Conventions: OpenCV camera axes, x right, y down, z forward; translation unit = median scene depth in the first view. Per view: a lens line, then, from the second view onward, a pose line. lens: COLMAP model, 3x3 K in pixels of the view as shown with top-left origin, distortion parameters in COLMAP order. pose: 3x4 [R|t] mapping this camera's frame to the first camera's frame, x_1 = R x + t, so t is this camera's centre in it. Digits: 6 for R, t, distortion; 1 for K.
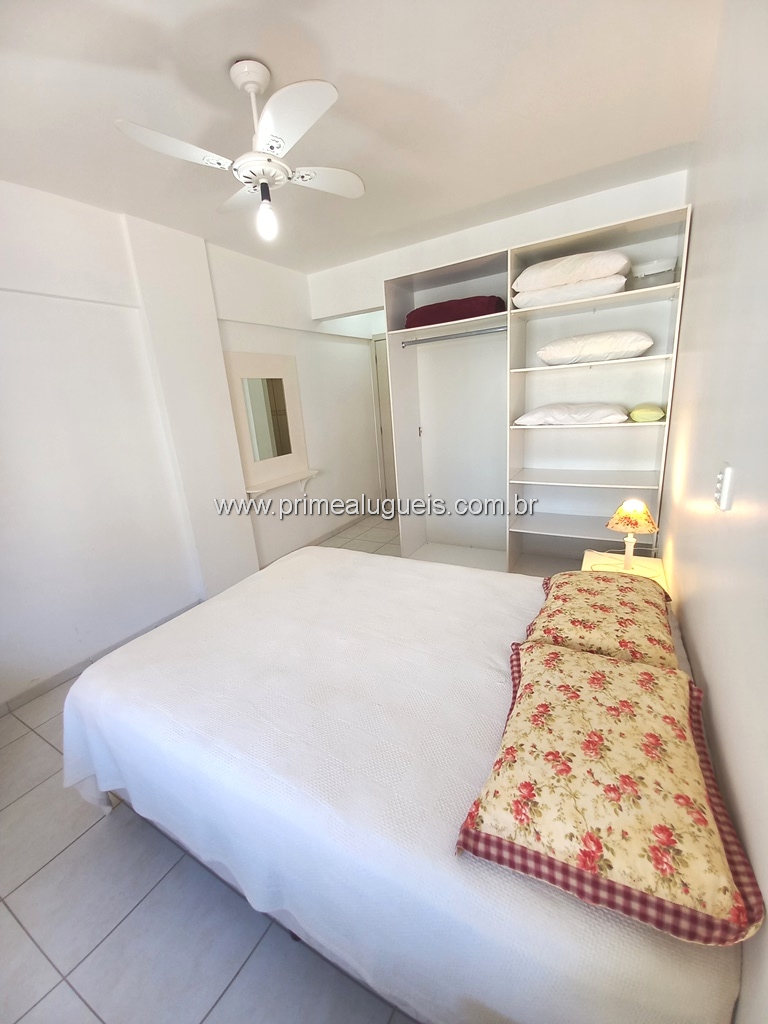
lens RADIAL K [[407.7, 0, 386.1], [0, 407.7, 511.0], [0, 0, 1]] dist [0.002143, -0.000103]
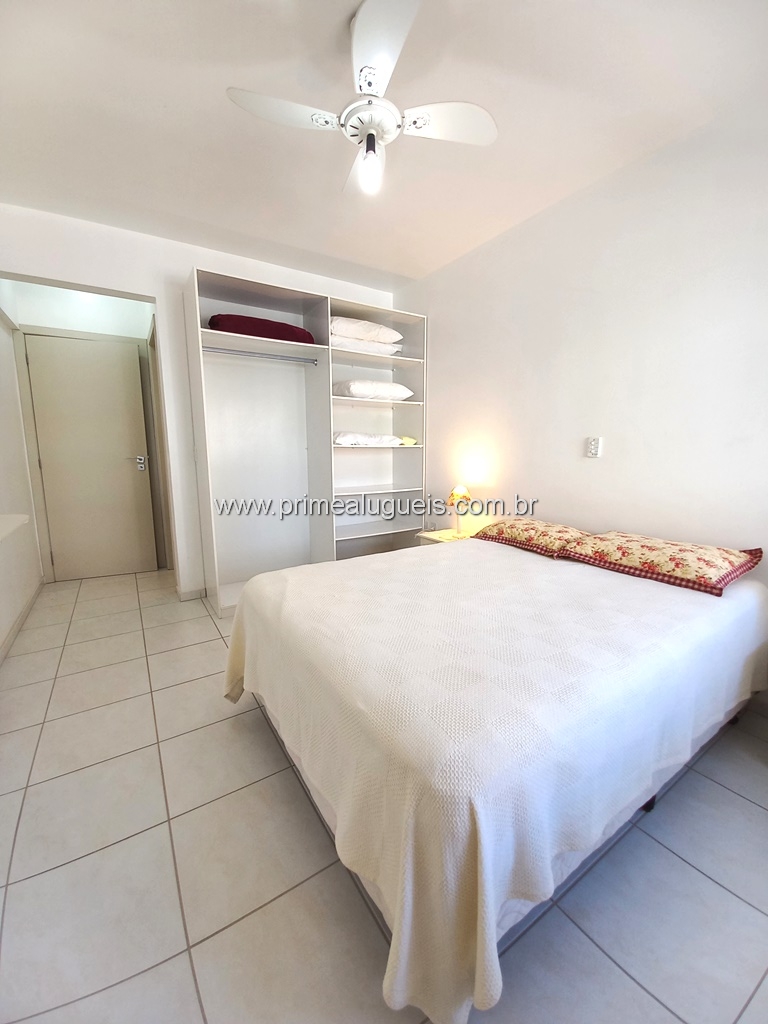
lens RADIAL K [[407.7, 0, 383.5], [0, 407.7, 511.8], [0, 0, 1]] dist [0.002143, -0.000103]
pose [[0.467557, -0.061316, 0.881834, -0.686654], [0.210401, 0.976640, -0.043648, 0.054948], [-0.858558, 0.205946, 0.469536, 0.420133]]
